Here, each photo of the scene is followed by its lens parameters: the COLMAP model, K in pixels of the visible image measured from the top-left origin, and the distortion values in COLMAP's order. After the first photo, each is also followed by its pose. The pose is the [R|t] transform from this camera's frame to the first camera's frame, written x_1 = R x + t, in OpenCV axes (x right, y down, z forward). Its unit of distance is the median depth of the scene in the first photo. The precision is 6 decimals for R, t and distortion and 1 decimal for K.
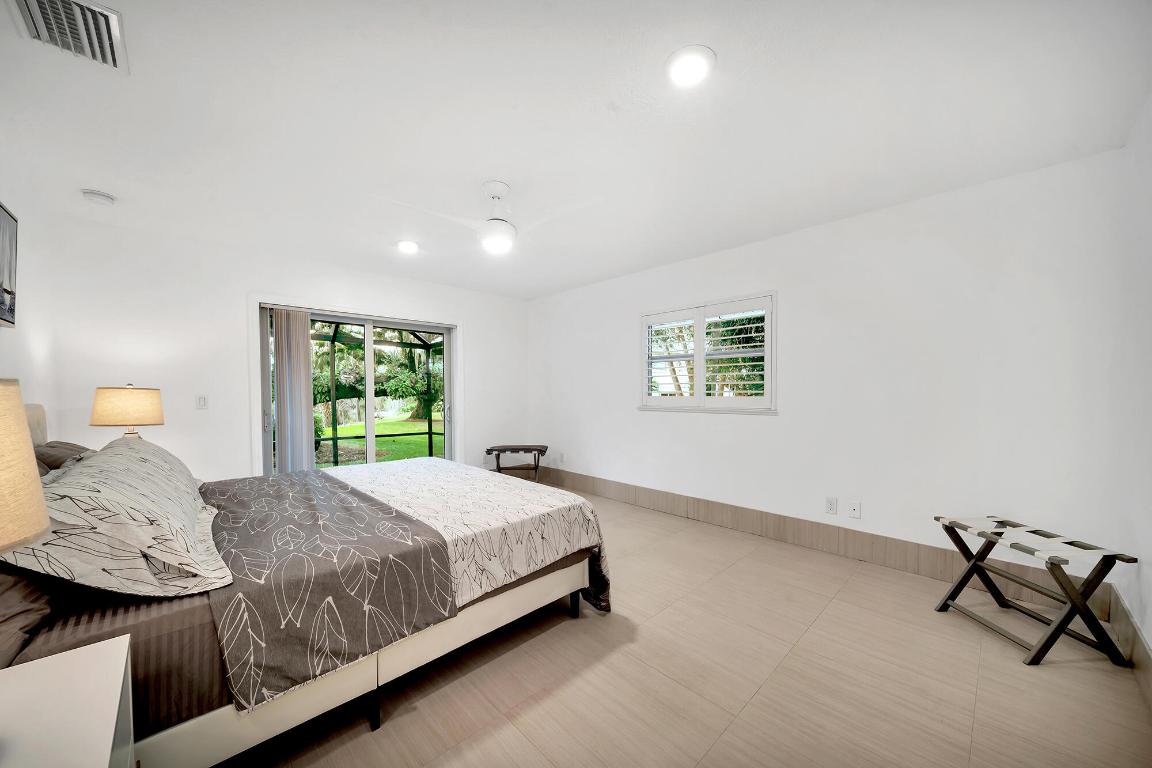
lens RADIAL K [[423.4, 0, 588.7], [0, 423.4, 401.2], [0, 0, 1]] dist [0.000512, -0.000054]
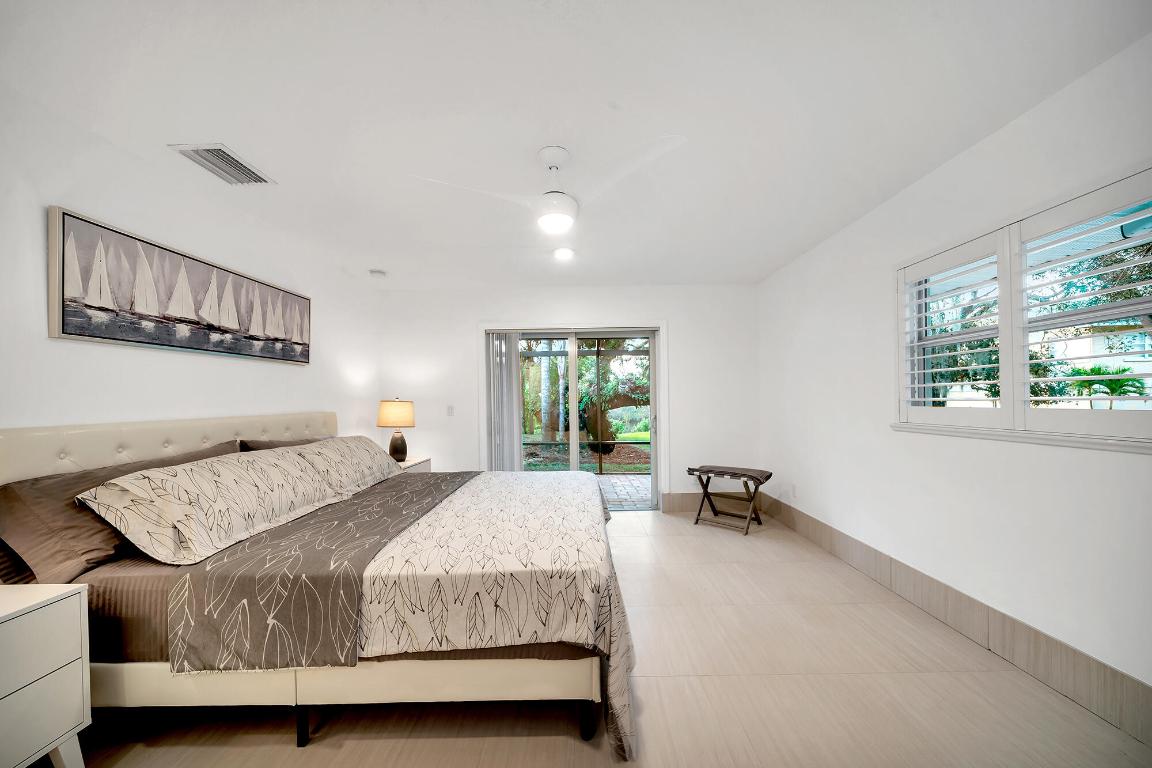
lens RADIAL K [[423.4, 0, 588.7], [0, 423.4, 401.2], [0, 0, 1]] dist [0.000512, -0.000054]
pose [[0.694117, -0.004161, -0.719850, 0.617411], [-0.006023, 0.999915, -0.011589, -0.025370], [0.719837, 0.012380, 0.694033, 0.708146]]
